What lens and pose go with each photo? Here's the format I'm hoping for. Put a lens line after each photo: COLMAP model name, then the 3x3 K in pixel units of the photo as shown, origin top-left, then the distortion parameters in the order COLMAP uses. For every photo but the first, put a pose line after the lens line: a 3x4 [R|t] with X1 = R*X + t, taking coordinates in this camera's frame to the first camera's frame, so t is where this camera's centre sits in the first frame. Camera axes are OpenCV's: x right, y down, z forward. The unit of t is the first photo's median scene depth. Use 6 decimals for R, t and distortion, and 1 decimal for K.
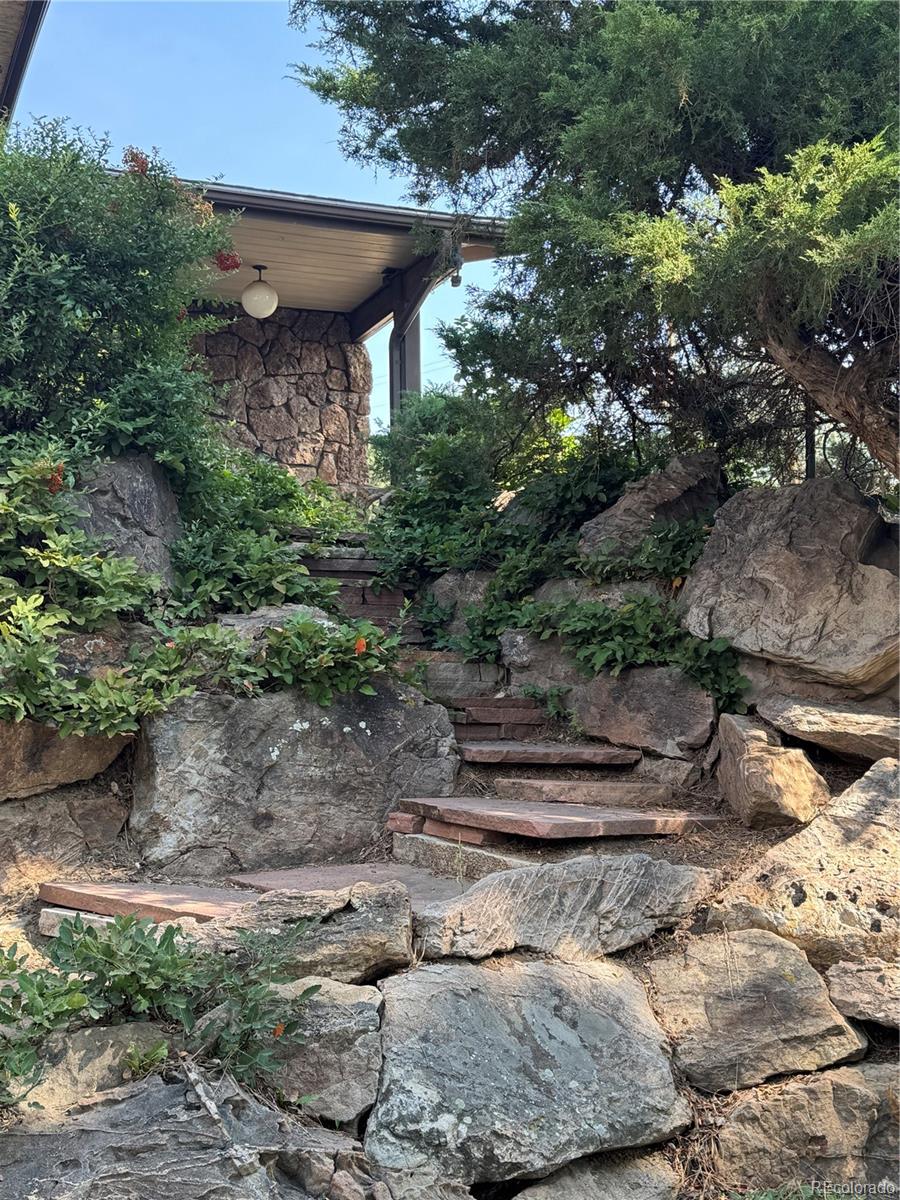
lens RADIAL K [[1497.9, 0, 450.0], [0, 1497.9, 600.0], [0, 0, 1]] dist [0.133977, 0.025668]
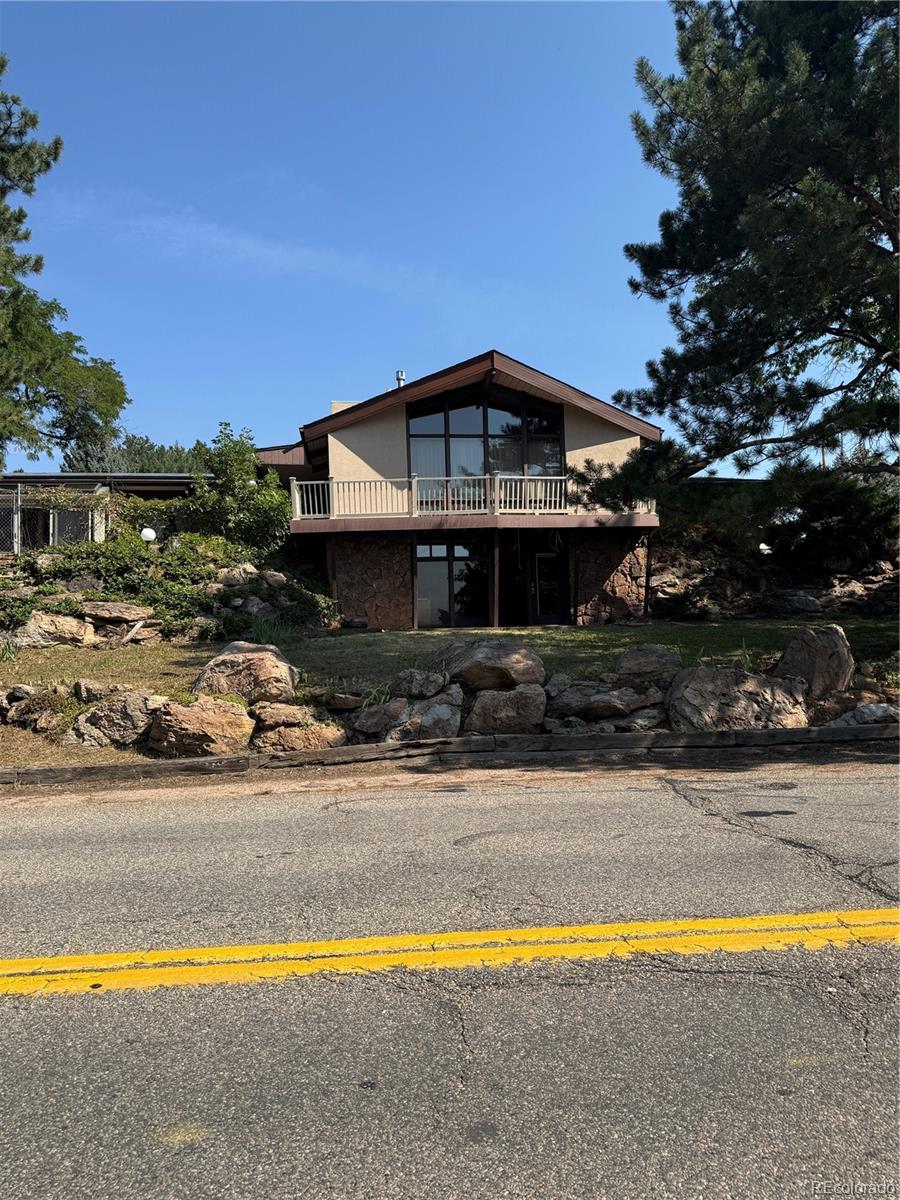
lens RADIAL K [[807.7, 0, 450.0], [0, 807.7, 600.0], [0, 0, 1]] dist [0.094126, -0.001286]
pose [[0.962285, -0.024254, -0.270960, -0.659062], [0.033008, 0.999069, 0.027795, 0.015262], [0.270033, -0.035690, 0.962189, -4.371454]]
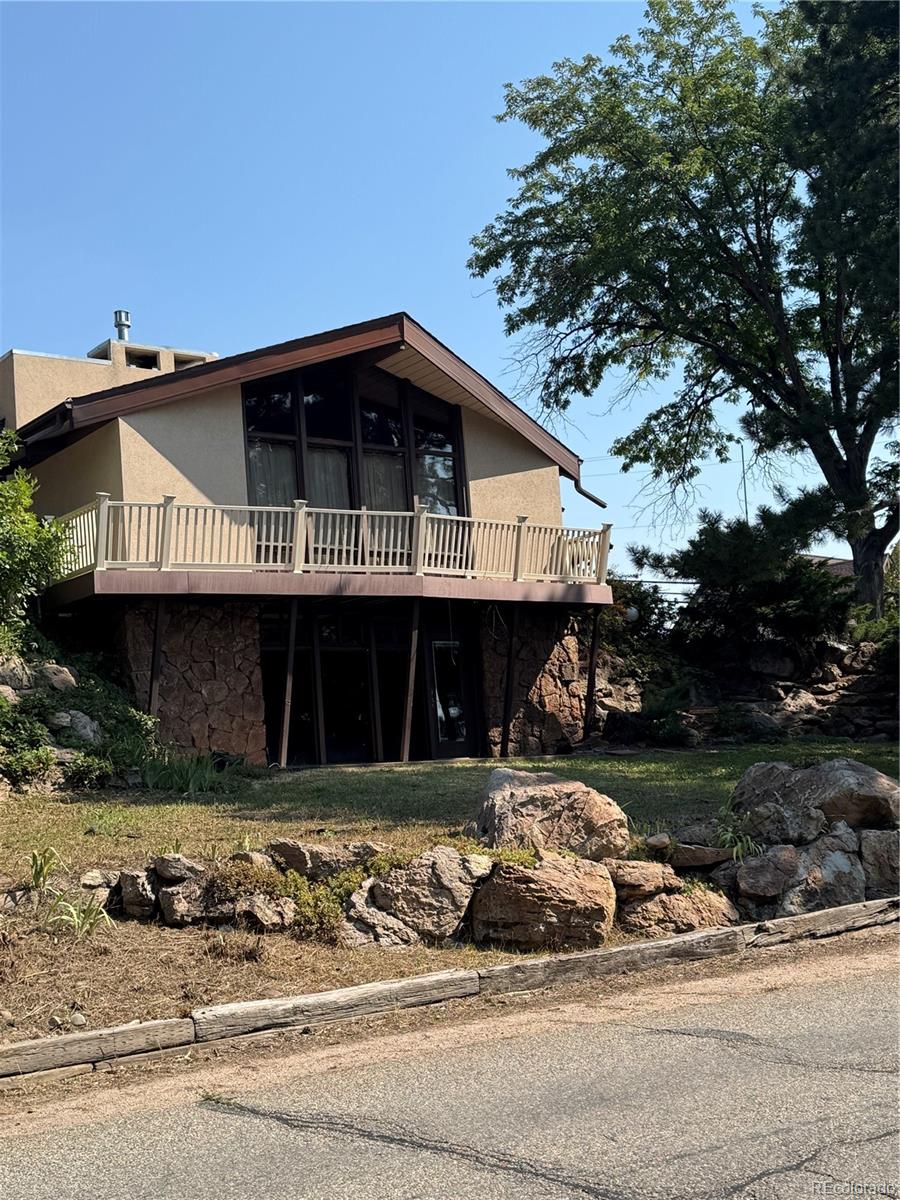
lens RADIAL K [[1497.9, 0, 450.0], [0, 1497.9, 600.0], [0, 0, 1]] dist [0.133977, 0.025668]
pose [[0.970333, -0.012270, 0.241461, -2.695097], [0.024722, 0.998512, -0.048609, 0.007451], [-0.240505, 0.053136, 0.969192, -4.900264]]
